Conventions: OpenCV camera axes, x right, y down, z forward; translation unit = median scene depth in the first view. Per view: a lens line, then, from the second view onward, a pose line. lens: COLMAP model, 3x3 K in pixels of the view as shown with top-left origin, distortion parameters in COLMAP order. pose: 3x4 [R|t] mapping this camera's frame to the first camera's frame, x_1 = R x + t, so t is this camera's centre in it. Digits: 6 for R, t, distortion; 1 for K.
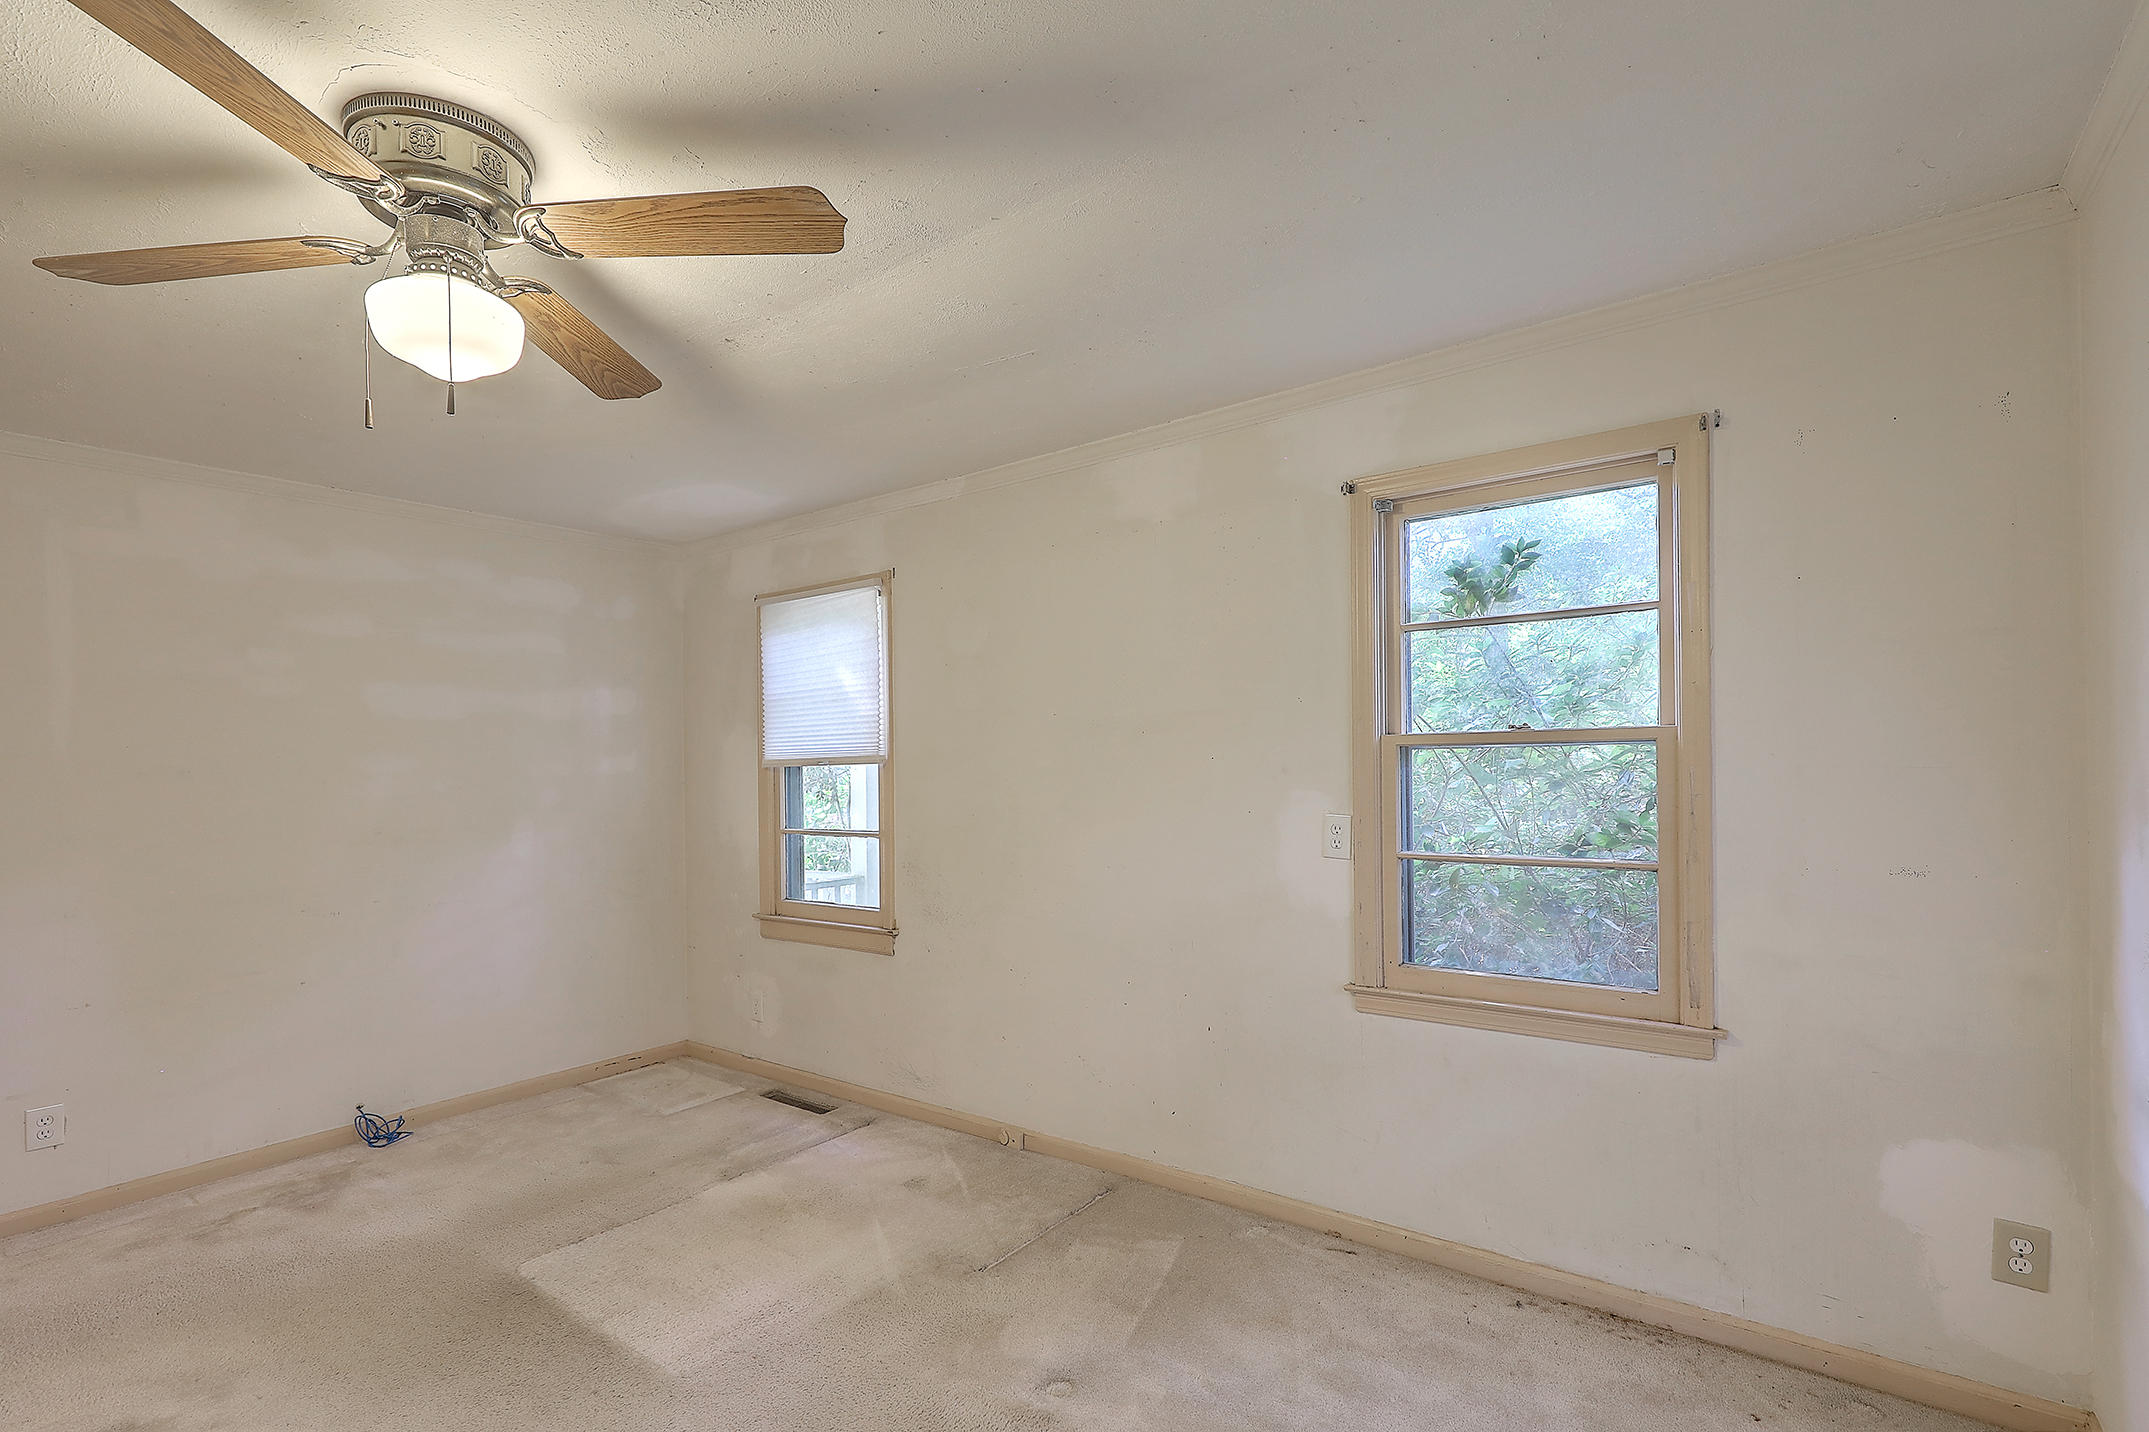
lens RADIAL K [[988.0, 0, 1129.7], [0, 988.0, 777.0], [0, 0, 1]] dist [0.002076, -0.004066]
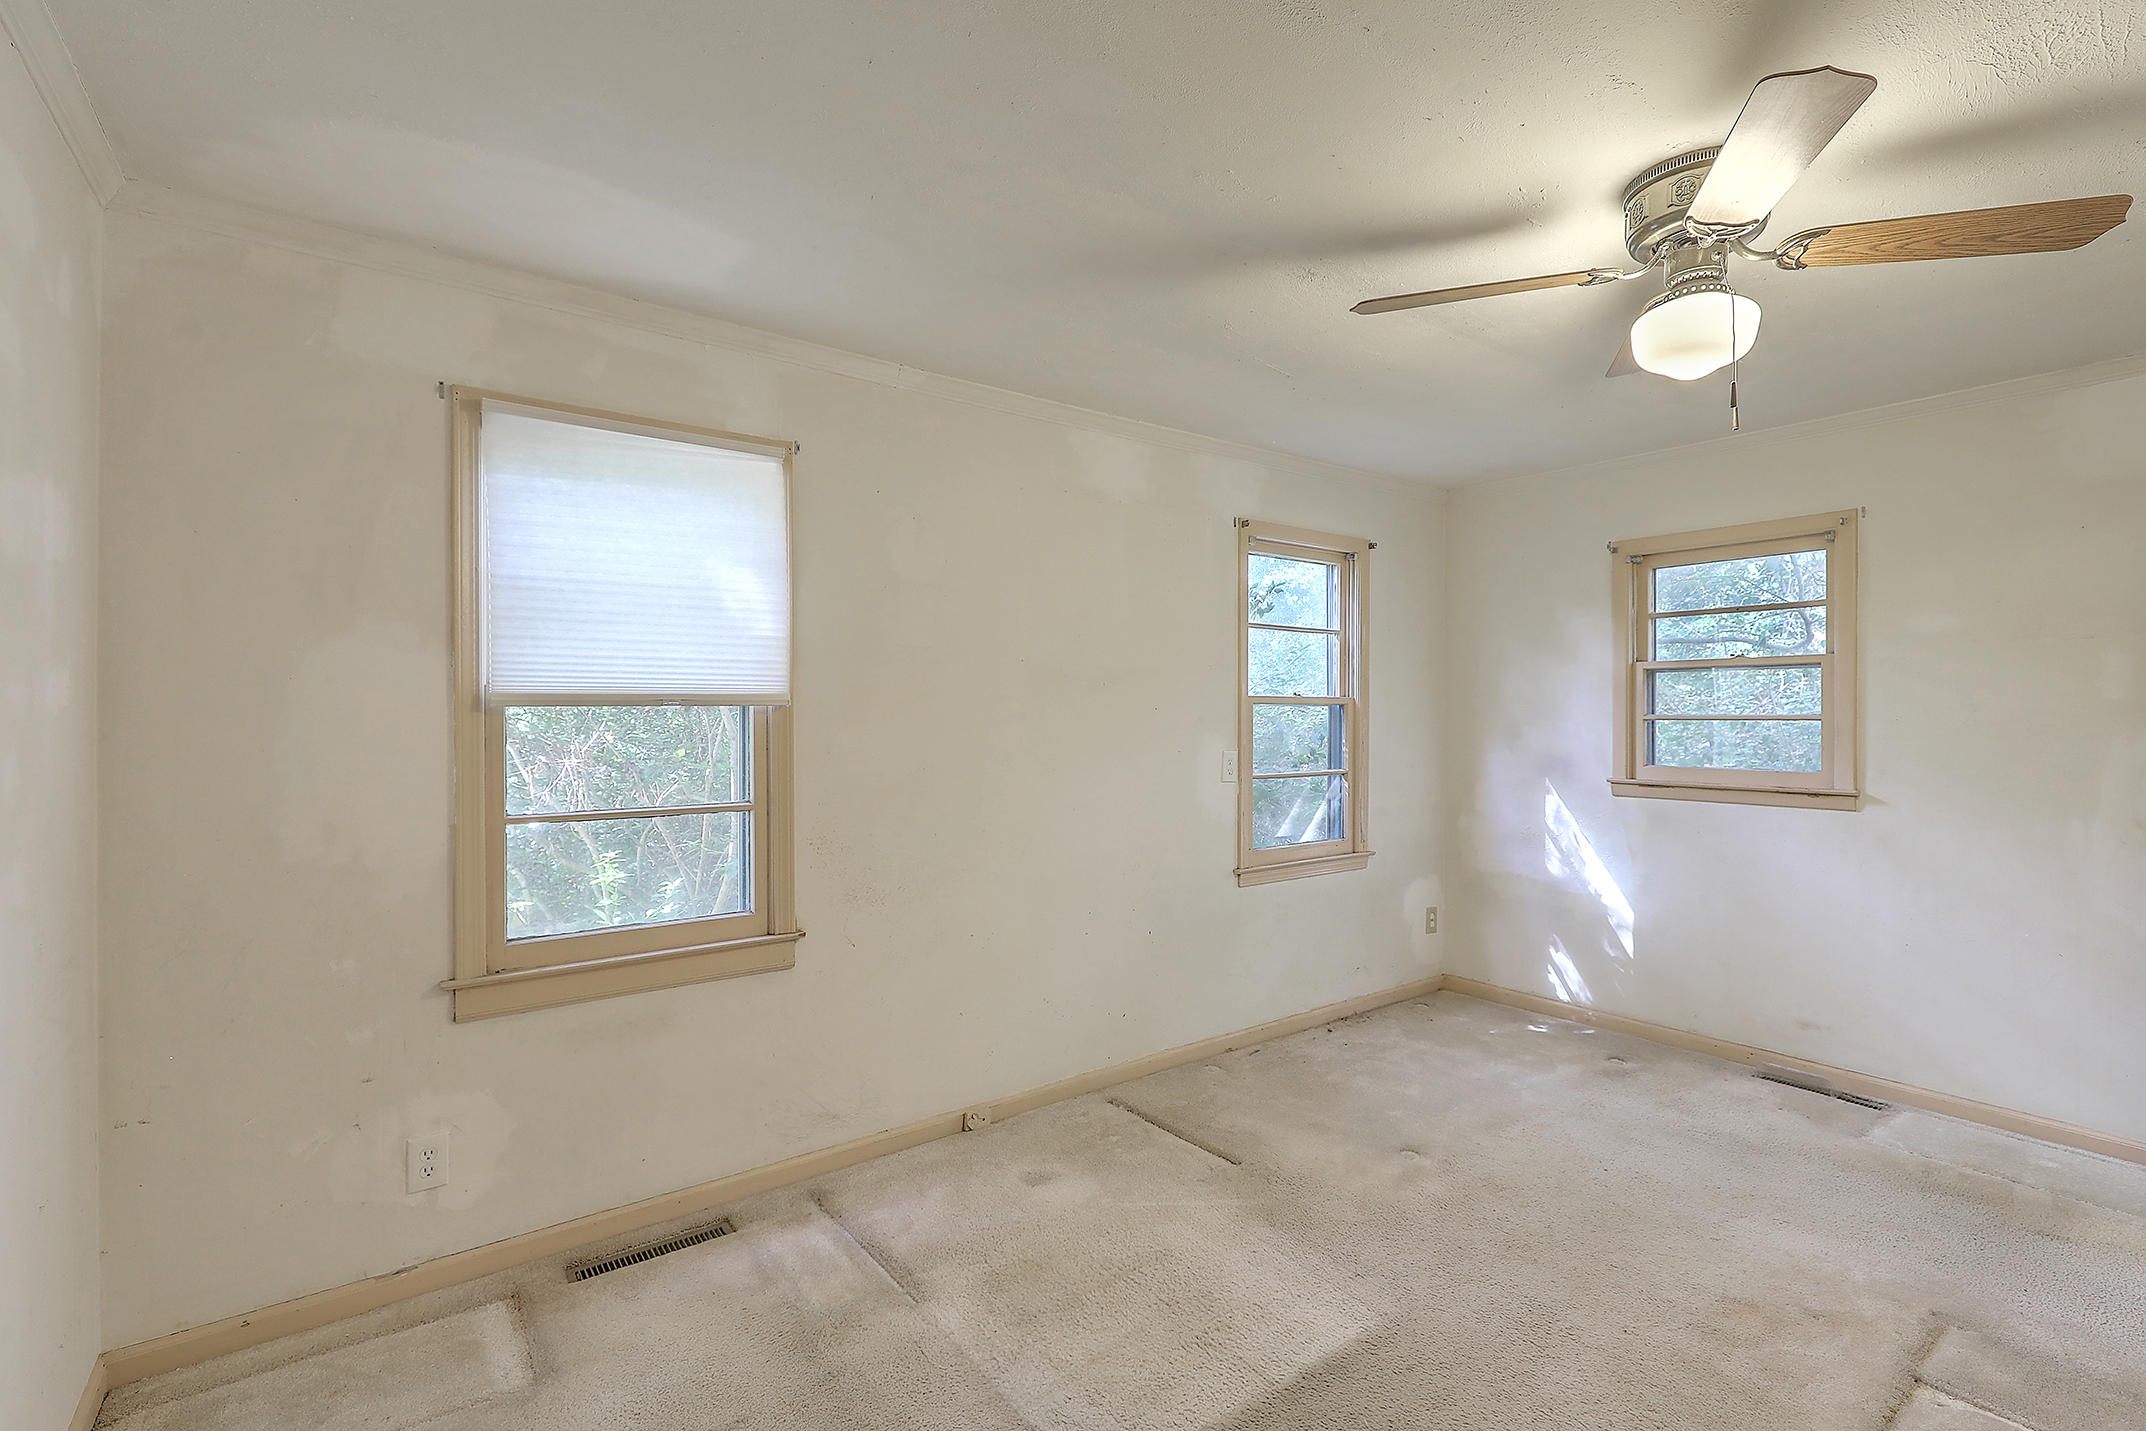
lens RADIAL K [[986.6, 0, 1081.8], [0, 986.6, 723.2], [0, 0, 1]] dist [0.002076, -0.004066]
pose [[0.289417, 0.001993, 0.957201, -0.875240], [0.000433, 0.999997, -0.002214, 0.000714], [-0.957203, 0.001055, 0.289415, 0.579914]]
